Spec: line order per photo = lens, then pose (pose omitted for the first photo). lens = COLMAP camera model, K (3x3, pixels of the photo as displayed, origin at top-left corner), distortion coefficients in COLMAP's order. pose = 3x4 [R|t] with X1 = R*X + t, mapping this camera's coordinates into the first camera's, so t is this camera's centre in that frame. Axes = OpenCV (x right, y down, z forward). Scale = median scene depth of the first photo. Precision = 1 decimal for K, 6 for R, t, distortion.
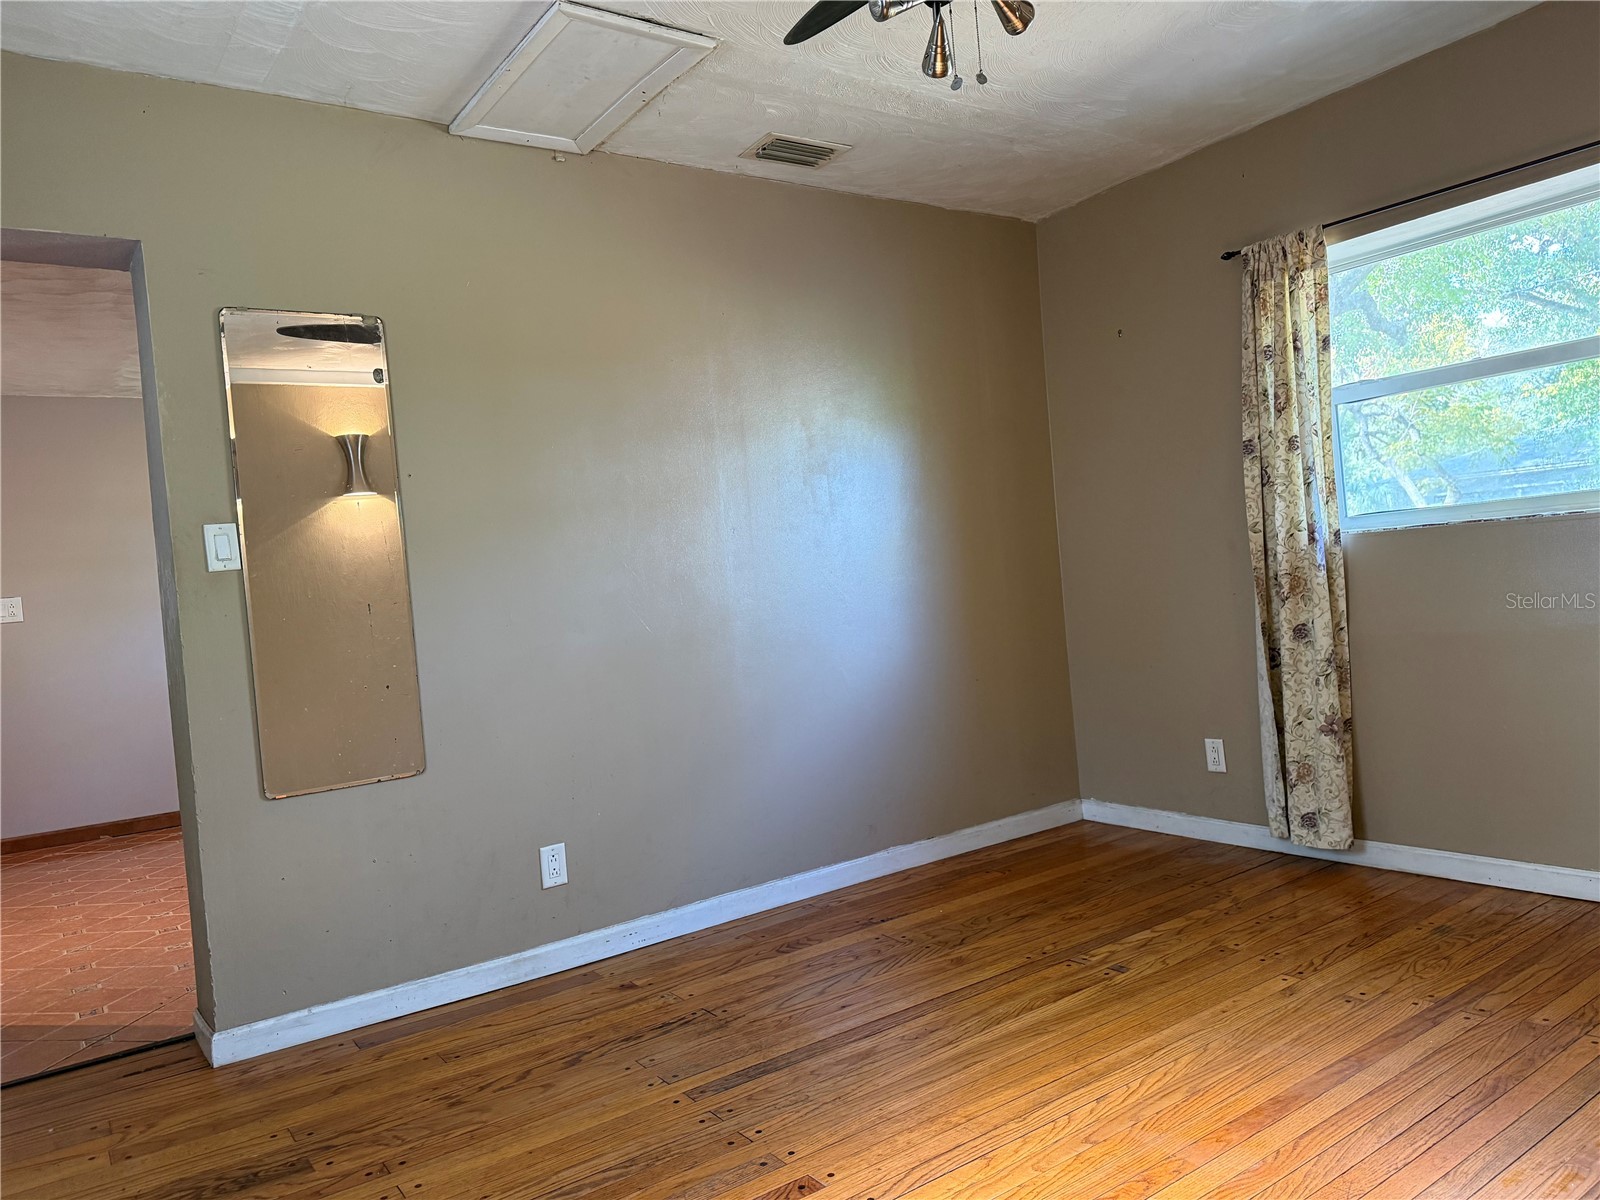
lens RADIAL K [[1125.3, 0, 800.0], [0, 1125.3, 600.0], [0, 0, 1]] dist [0.040890, -0.065674]
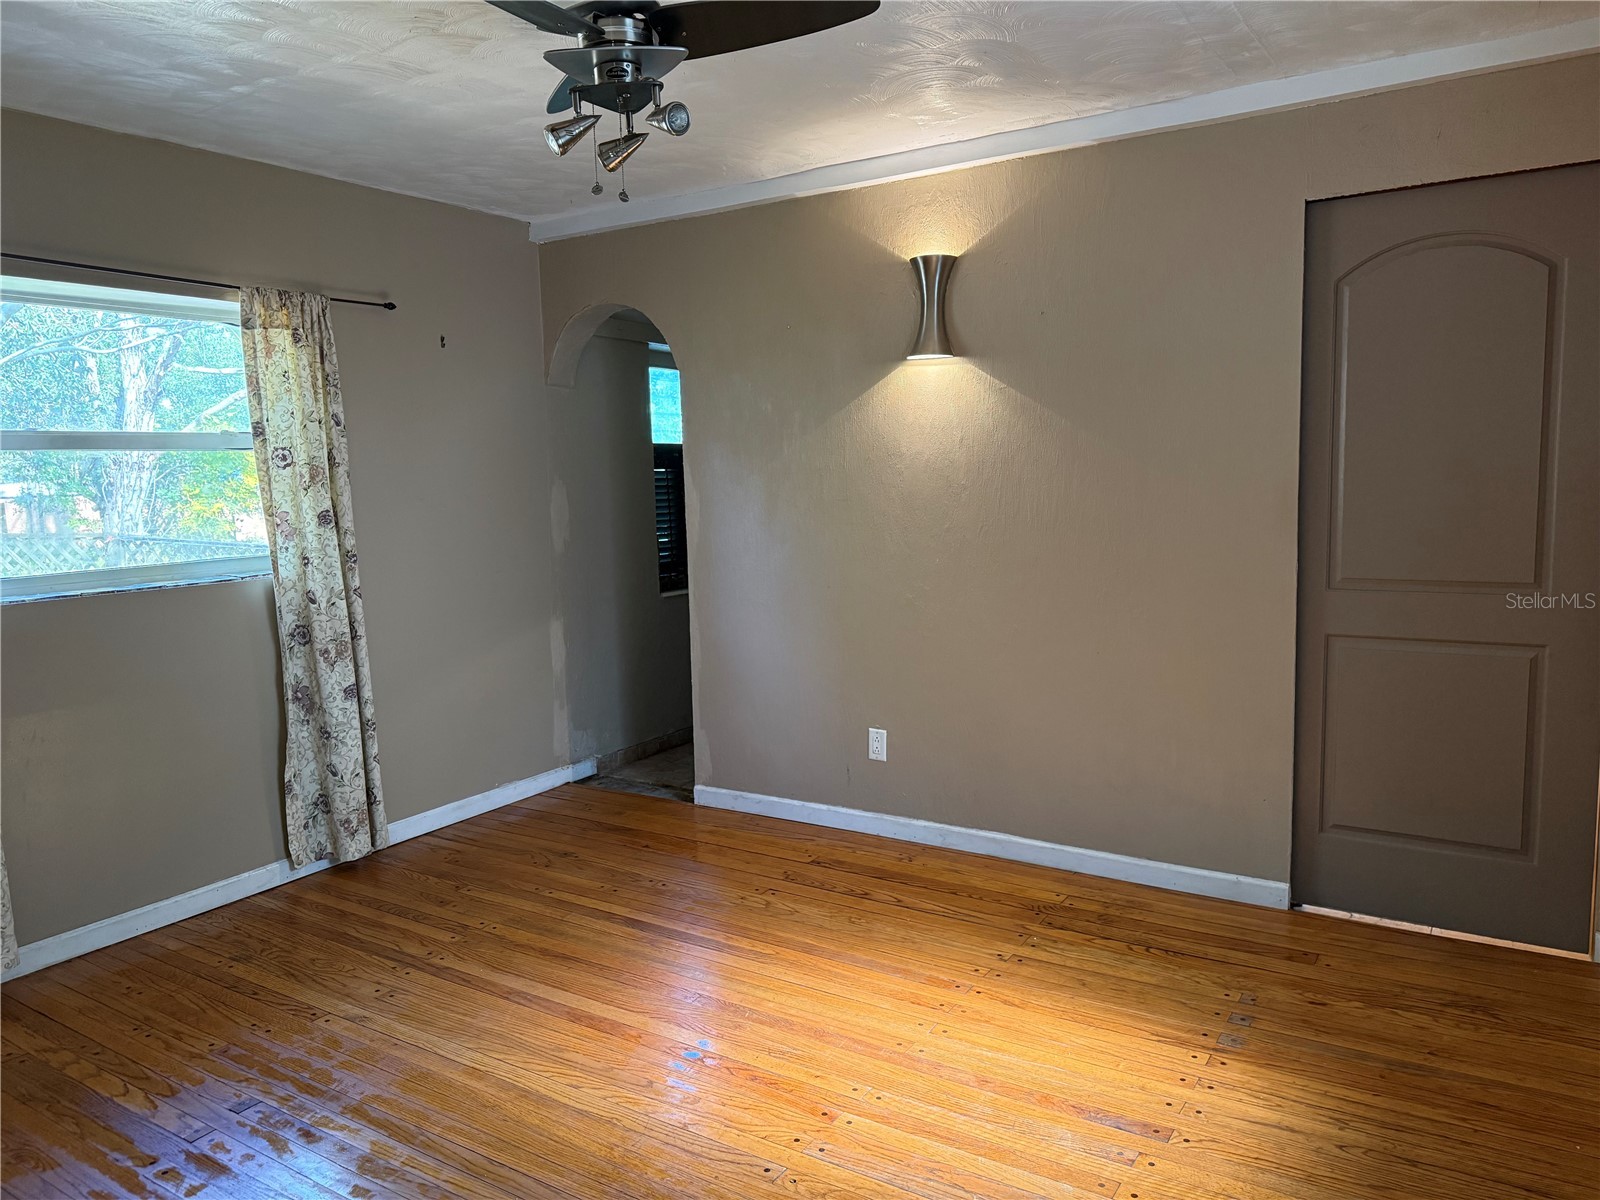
lens RADIAL K [[1125.3, 0, 800.0], [0, 1125.3, 600.0], [0, 0, 1]] dist [0.040890, -0.065674]
pose [[-0.366460, -0.012523, 0.930350, -0.786310], [0.076704, 0.996099, 0.043622, -0.078010], [-0.927267, 0.087347, -0.364070, 1.025979]]
